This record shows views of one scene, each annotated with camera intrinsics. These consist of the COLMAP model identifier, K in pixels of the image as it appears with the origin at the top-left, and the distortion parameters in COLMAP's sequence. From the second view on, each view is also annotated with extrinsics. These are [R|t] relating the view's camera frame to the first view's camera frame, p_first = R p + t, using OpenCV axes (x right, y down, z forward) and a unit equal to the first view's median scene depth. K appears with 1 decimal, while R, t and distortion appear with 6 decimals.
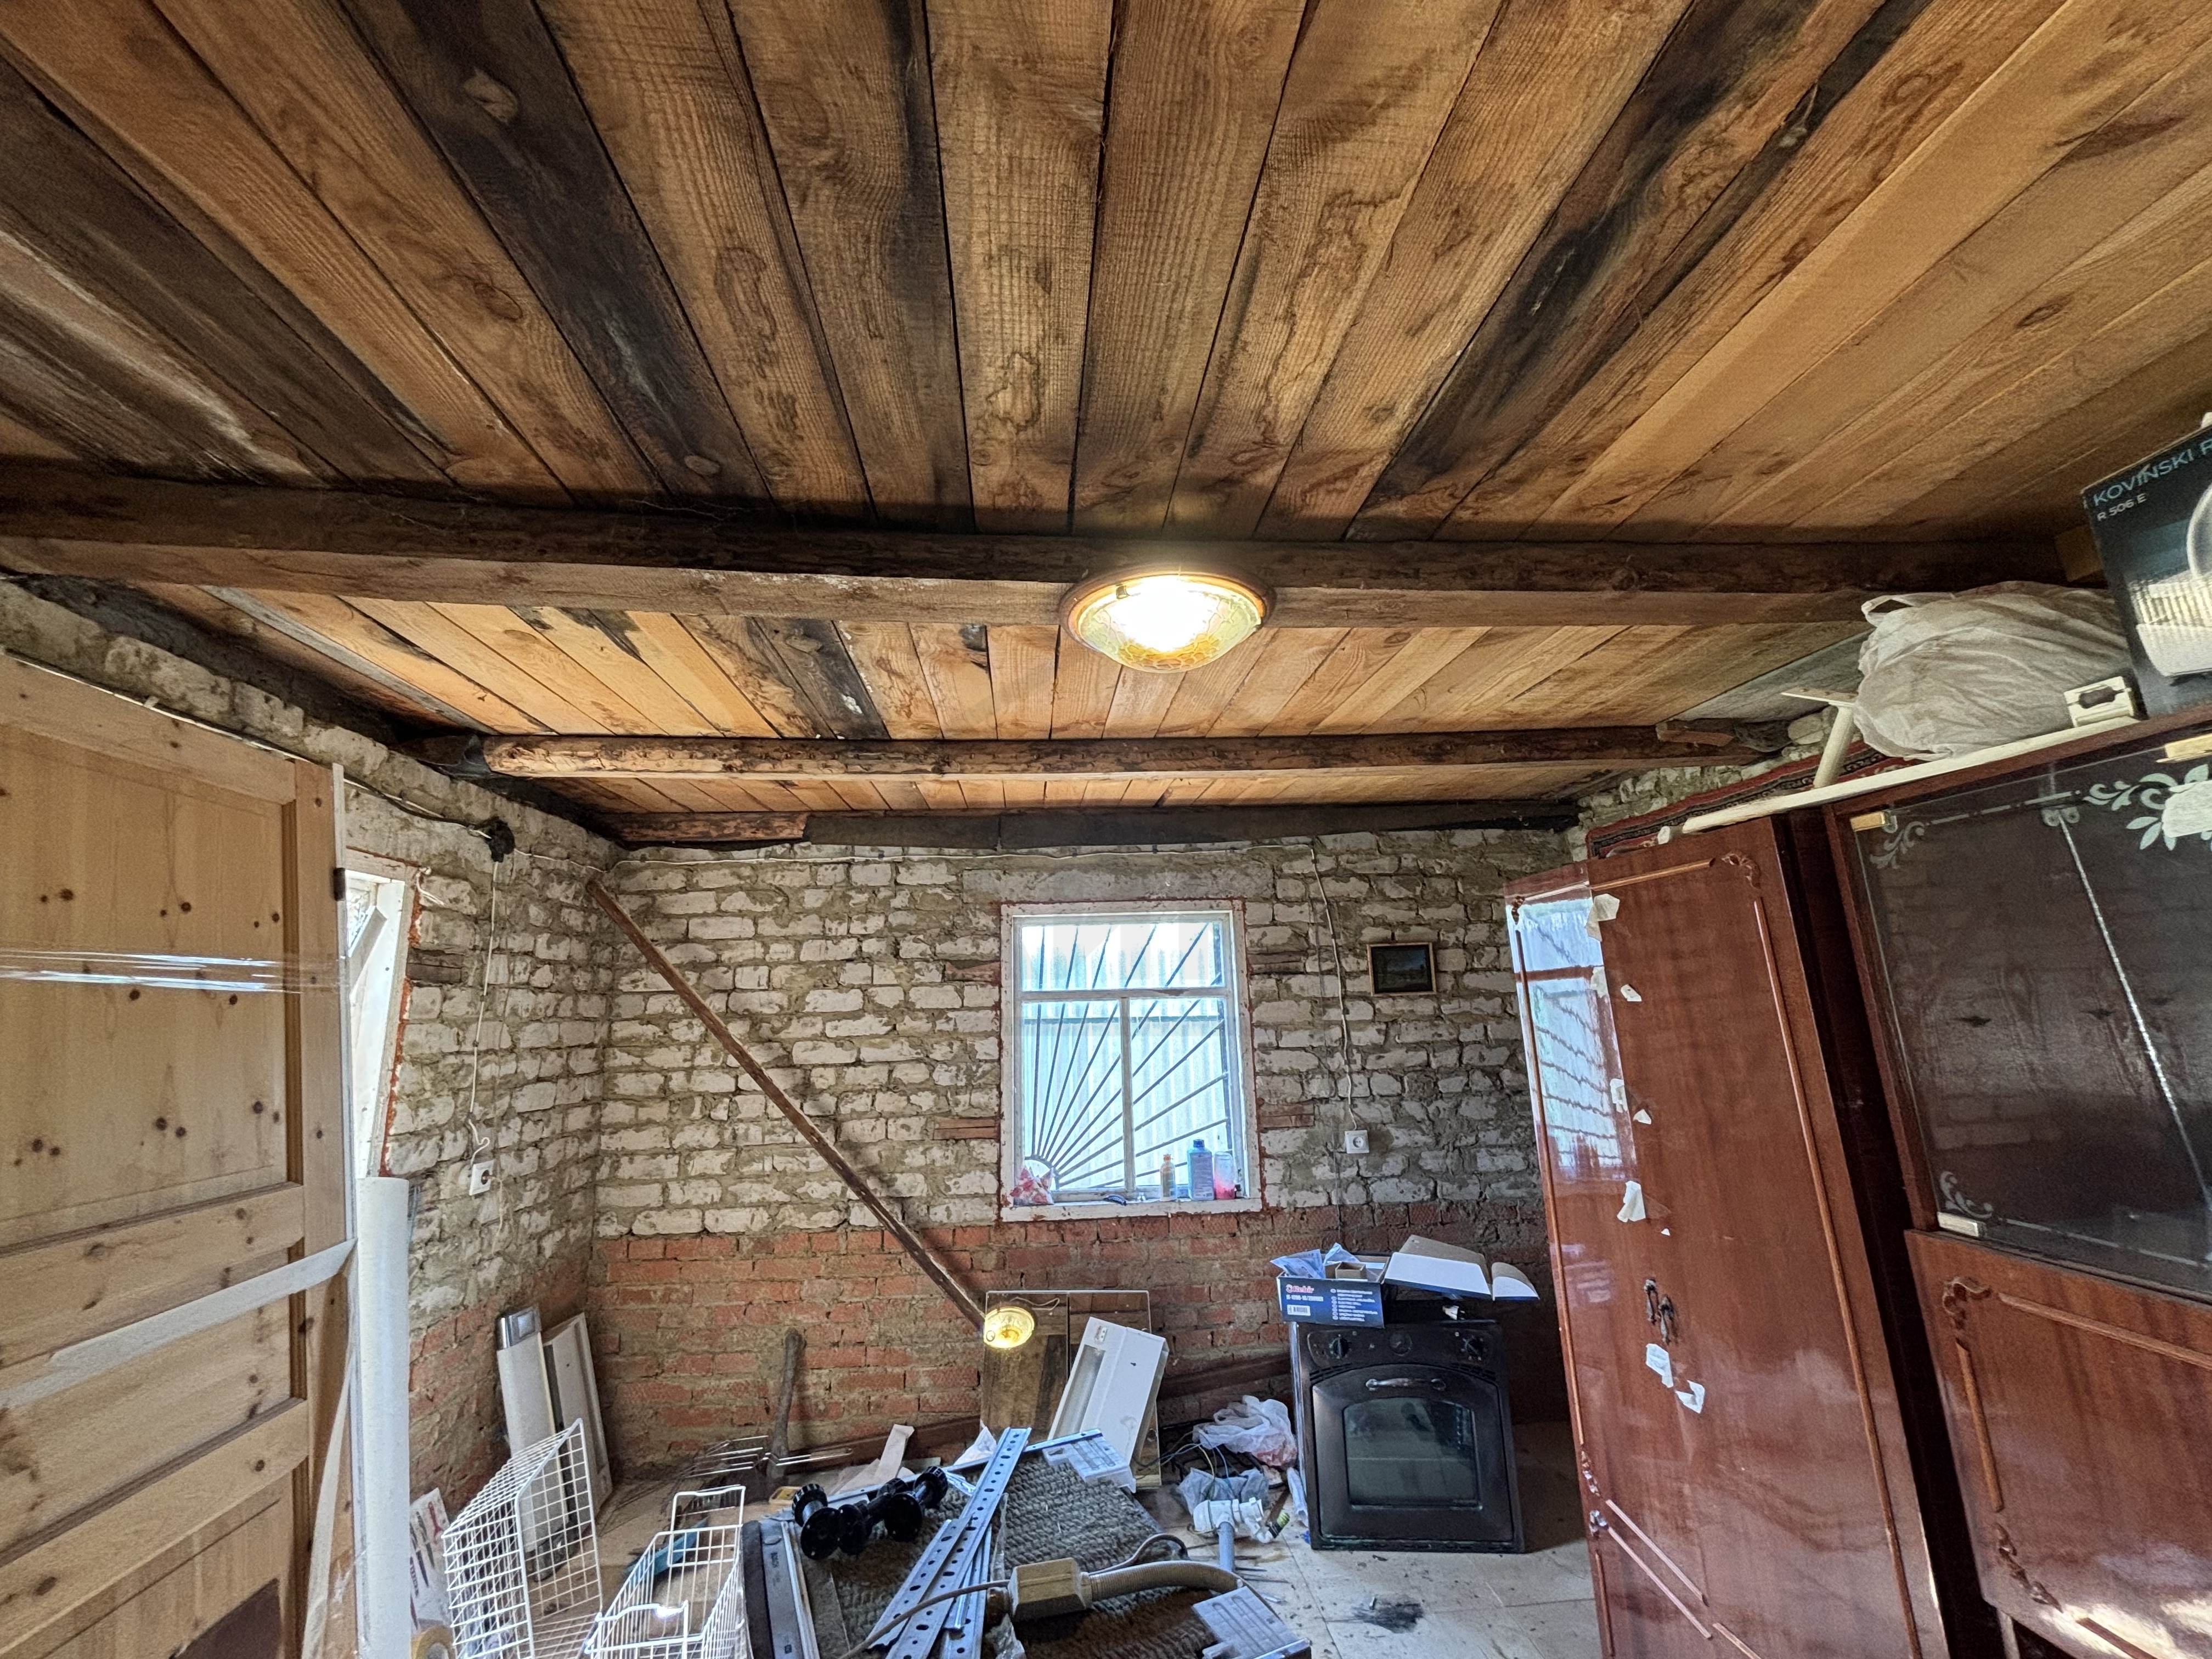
lens RADIAL K [[885.0, 0, 1104.8], [0, 885.0, 824.7], [0, 0, 1]] dist [-0.000690, -0.000336]
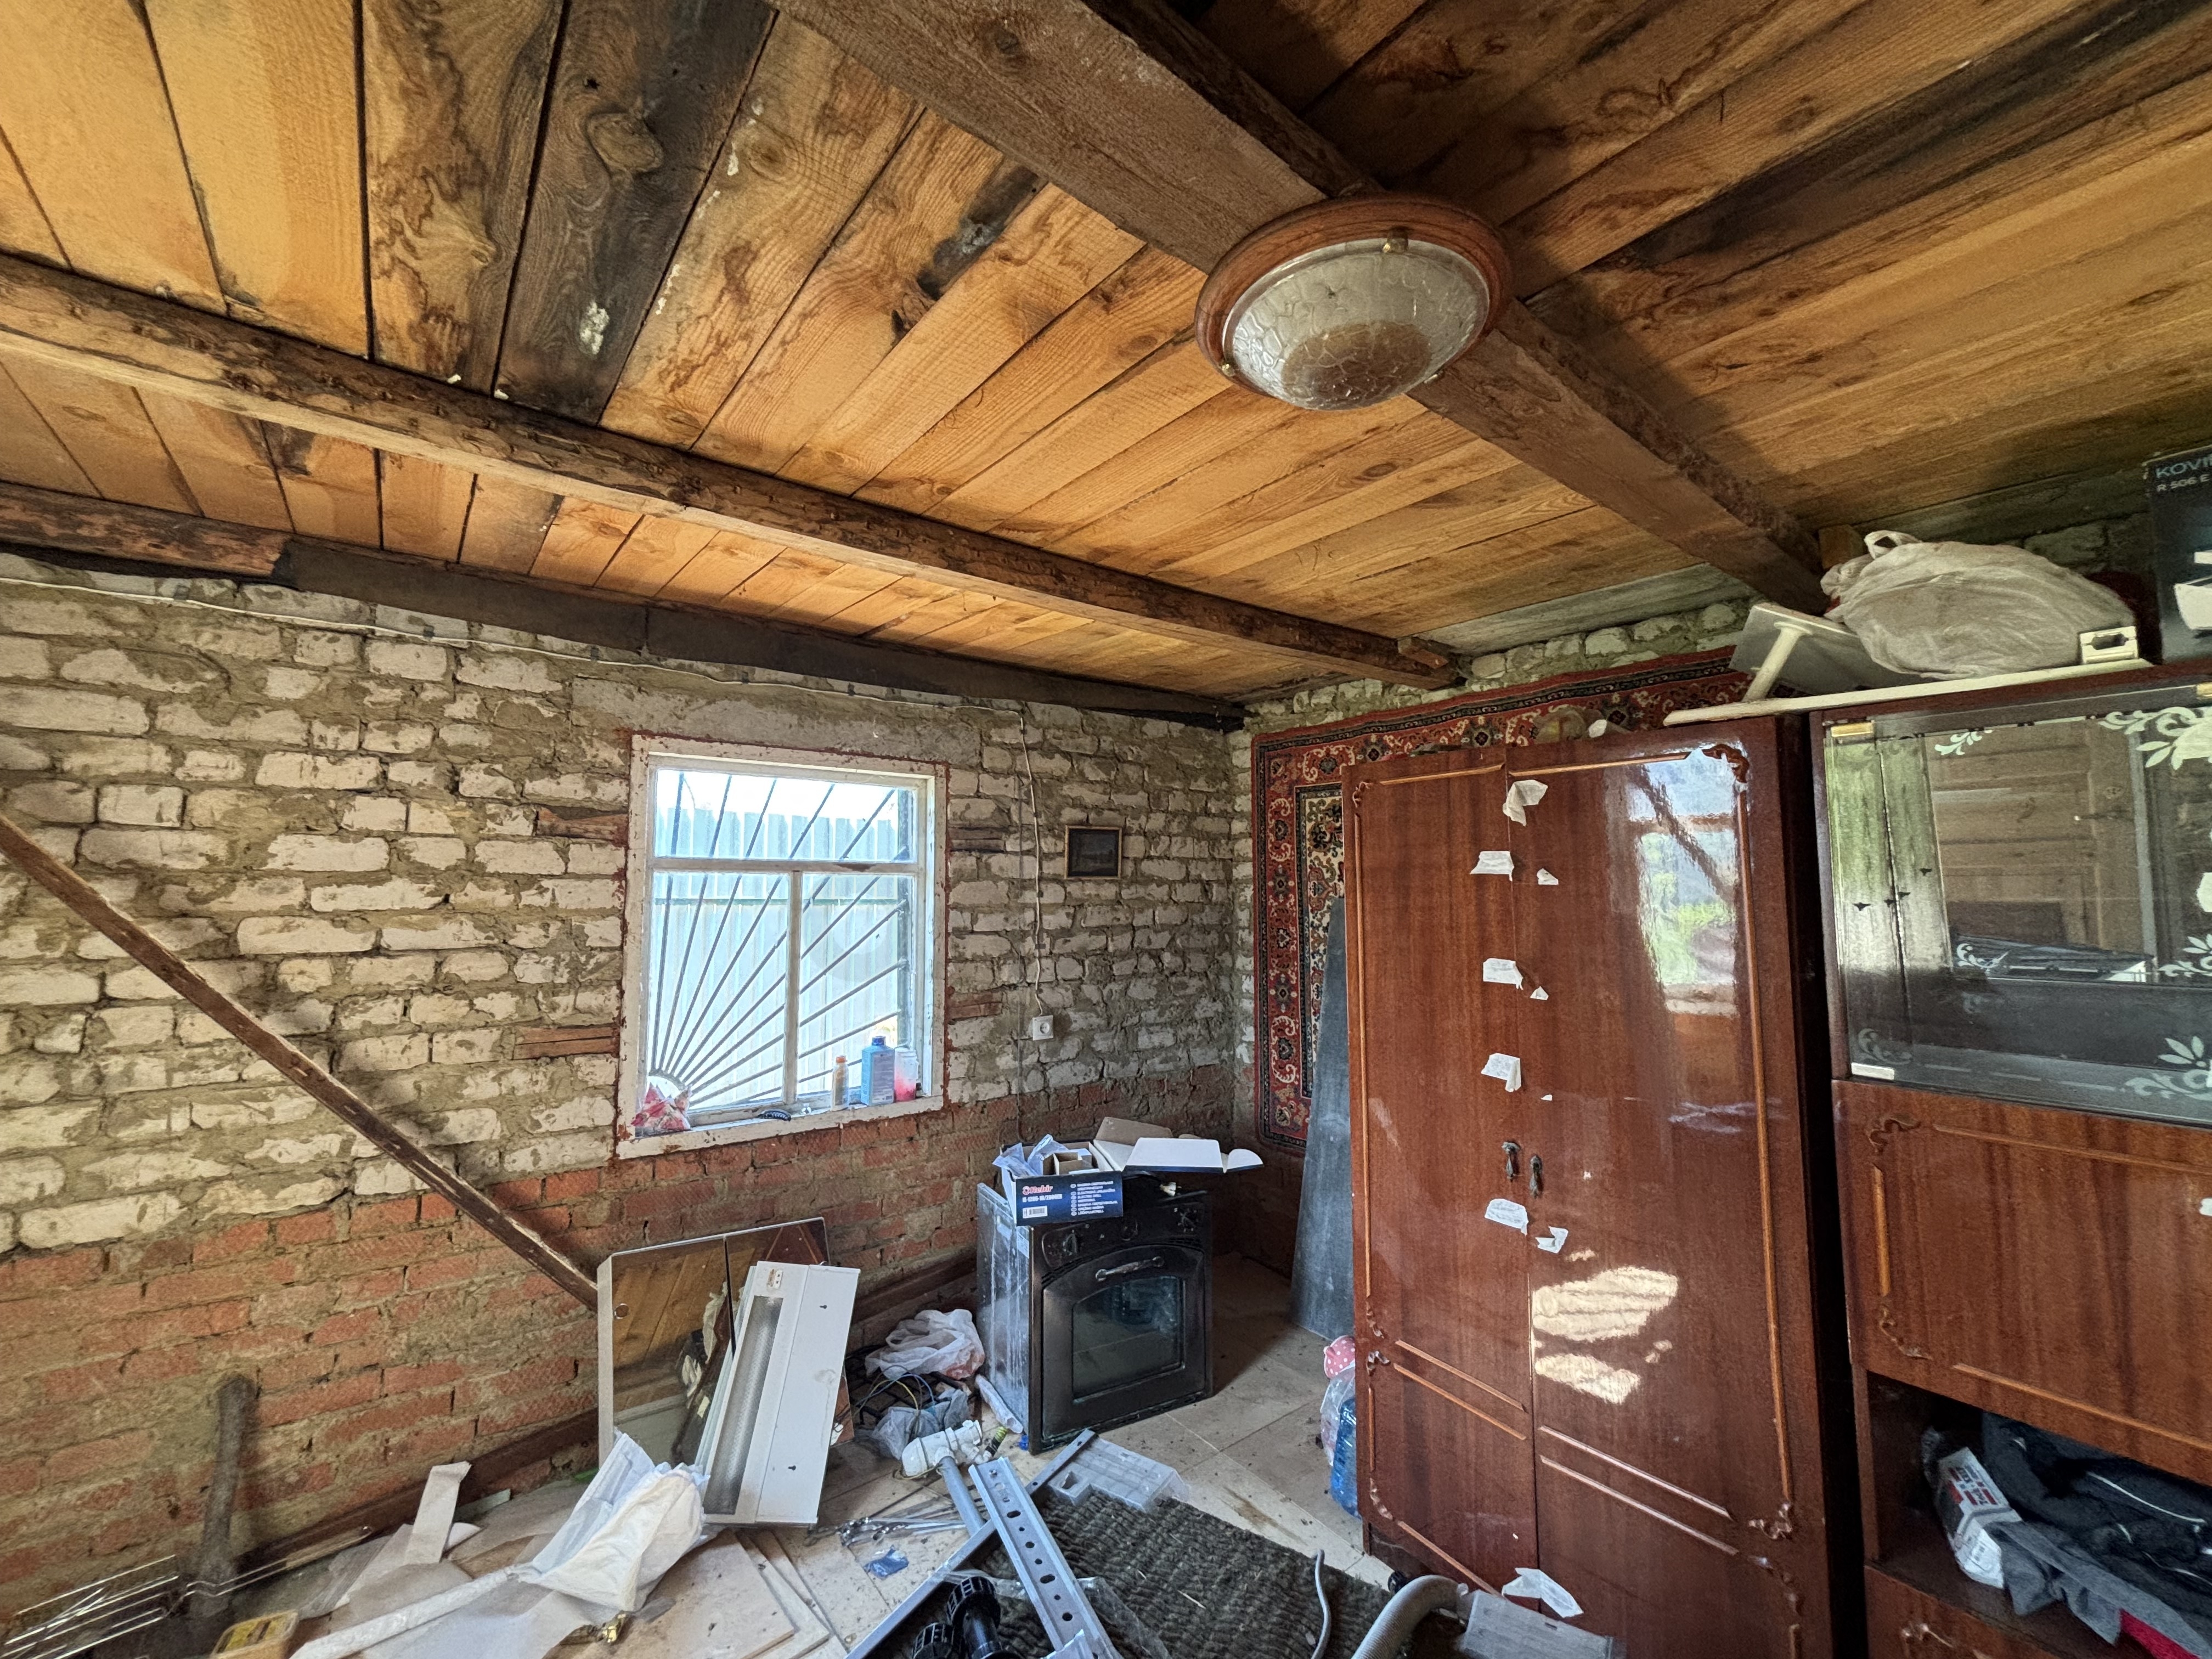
lens RADIAL K [[885.0, 0, 1104.3], [0, 885.0, 821.6], [0, 0, 1]] dist [-0.000690, -0.000336]
pose [[0.835559, 0.073197, 0.544503, -0.204646], [-0.136515, 0.987663, 0.076717, 0.059840], [-0.532170, -0.138435, 0.835243, 0.213564]]
